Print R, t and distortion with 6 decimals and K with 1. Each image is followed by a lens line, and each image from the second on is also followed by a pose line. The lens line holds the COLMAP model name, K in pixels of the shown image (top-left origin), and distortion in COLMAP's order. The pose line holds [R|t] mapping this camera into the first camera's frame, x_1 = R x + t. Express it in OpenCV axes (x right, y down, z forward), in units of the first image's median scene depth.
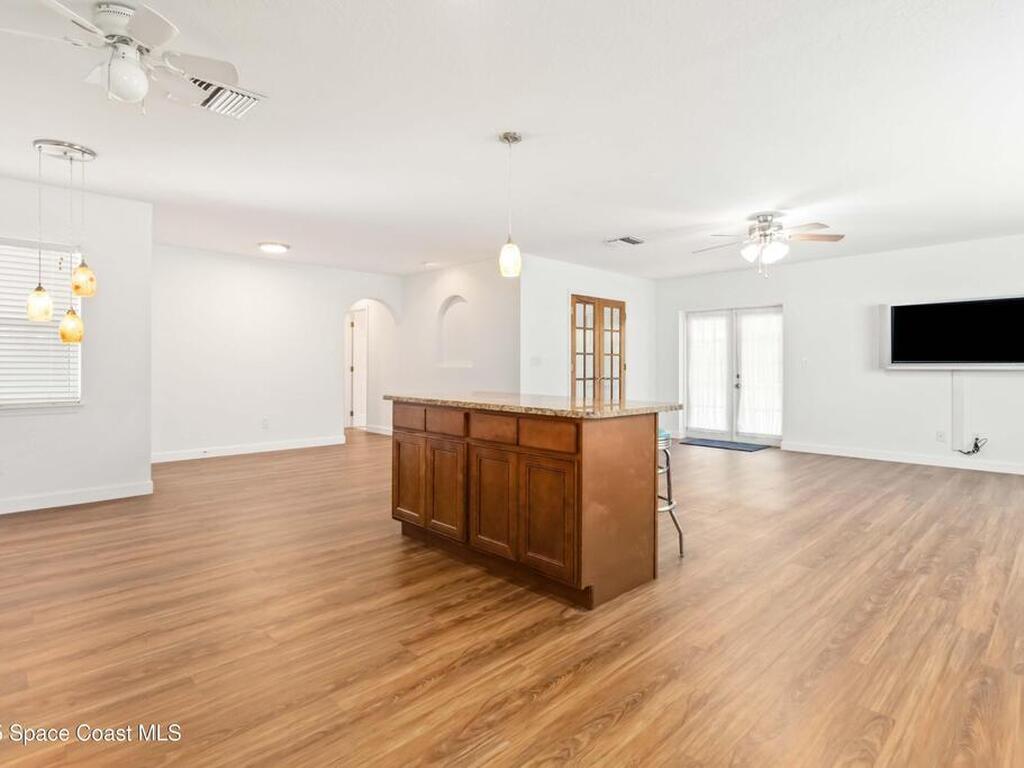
lens RADIAL K [[547.6, 0, 513.5], [0, 547.6, 363.0], [0, 0, 1]] dist [0.023496, -0.000289]
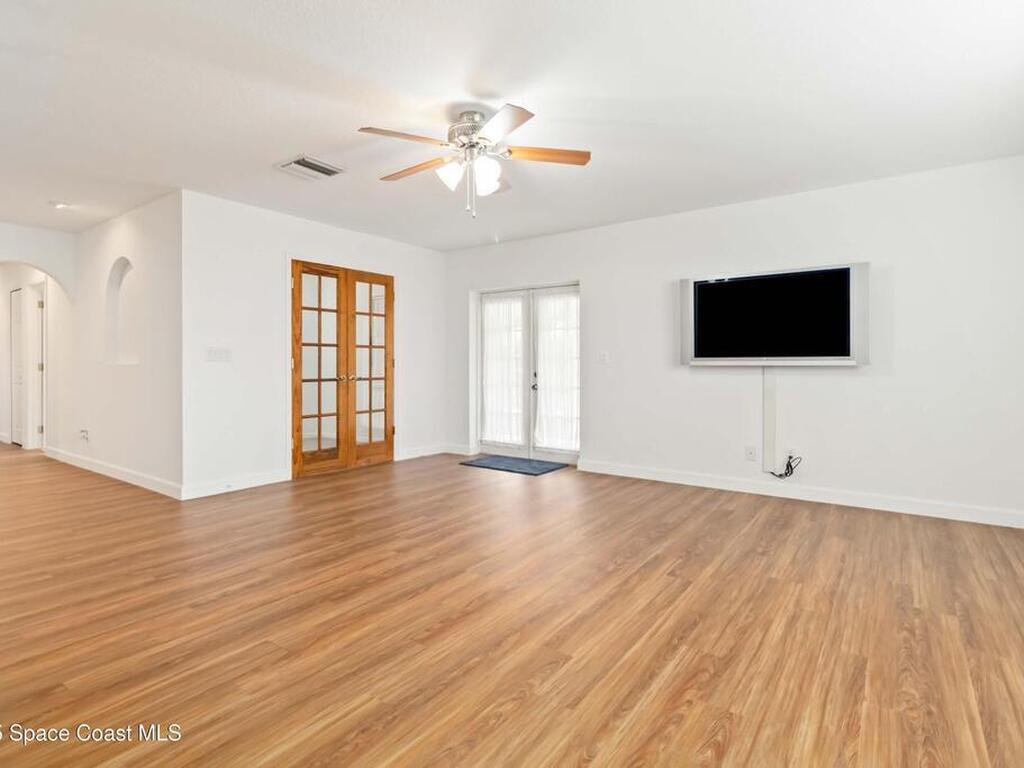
lens RADIAL K [[538.7, 0, 515.1], [0, 538.7, 361.3], [0, 0, 1]] dist [0.011198, -0.000772]
pose [[0.985875, -0.000427, 0.167482, 0.266930], [0.000069, 0.999998, 0.002145, 0.003302], [-0.167482, -0.002103, 0.985873, 0.264852]]
